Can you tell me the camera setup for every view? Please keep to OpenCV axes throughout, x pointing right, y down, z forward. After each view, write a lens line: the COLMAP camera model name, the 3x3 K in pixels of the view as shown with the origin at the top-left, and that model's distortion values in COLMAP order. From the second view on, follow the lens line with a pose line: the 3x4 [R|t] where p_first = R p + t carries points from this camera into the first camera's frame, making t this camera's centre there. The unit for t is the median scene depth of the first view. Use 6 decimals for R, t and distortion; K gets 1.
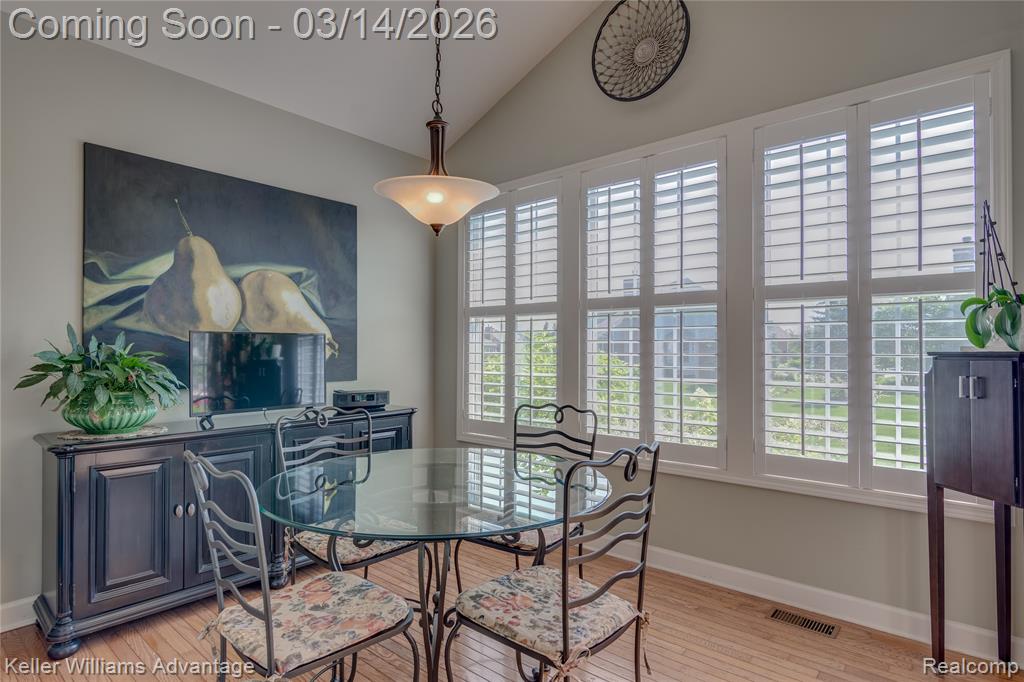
lens RADIAL K [[561.3, 0, 516.4], [0, 561.3, 341.5], [0, 0, 1]] dist [-0.004416, 0.001873]
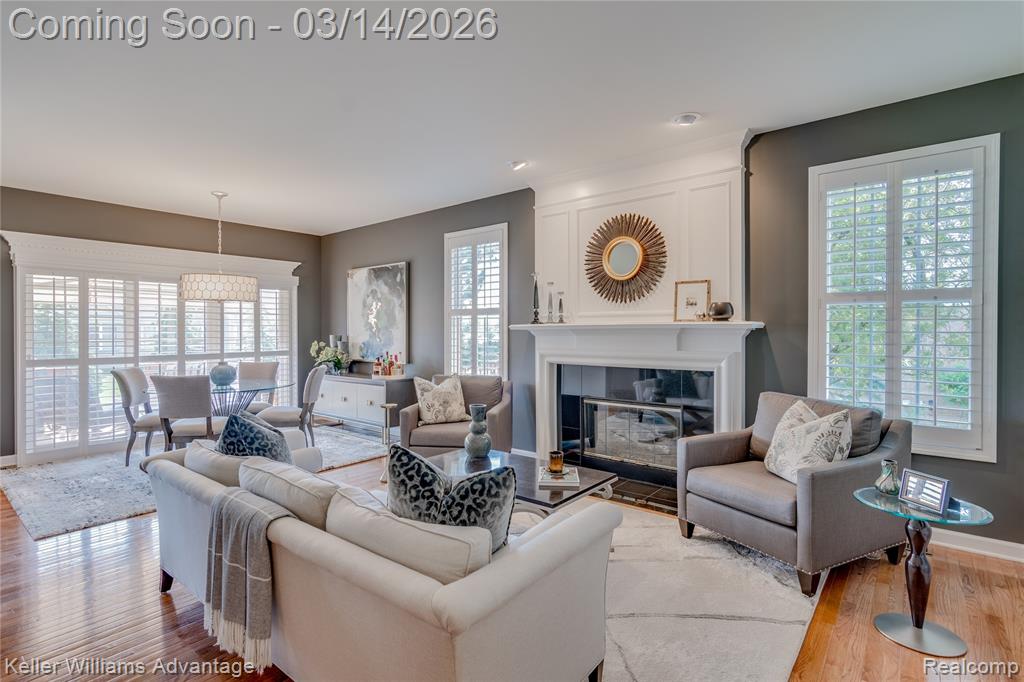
lens RADIAL K [[490.6, 0, 503.3], [0, 490.6, 335.2], [0, 0, 1]] dist [-0.003998, -0.001348]
pose [[0.999665, -0.004838, 0.025442, 0.035017], [0.004116, 0.999590, 0.028336, -0.028858], [-0.025569, -0.028222, 0.999275, -0.353037]]
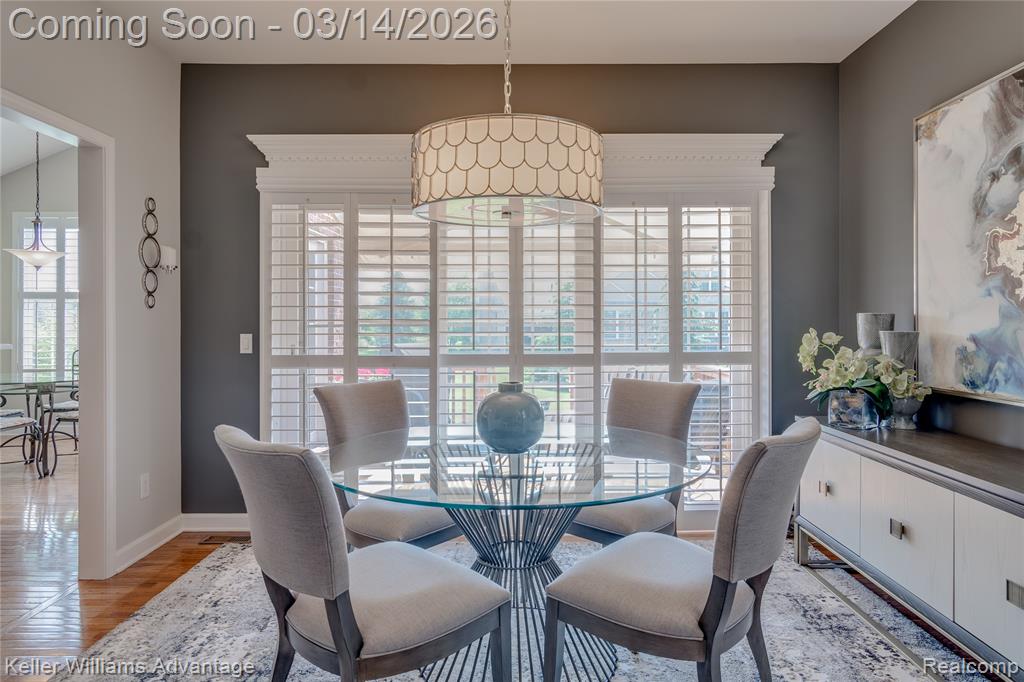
lens RADIAL K [[633.5, 0, 507.0], [0, 633.5, 323.4], [0, 0, 1]] dist [0.002749, 0.000334]
pose [[0.656321, -0.000085, -0.754481, -0.222309], [0.018986, 0.999685, 0.016403, 0.008698], [0.754243, -0.025090, 0.656116, 0.538072]]
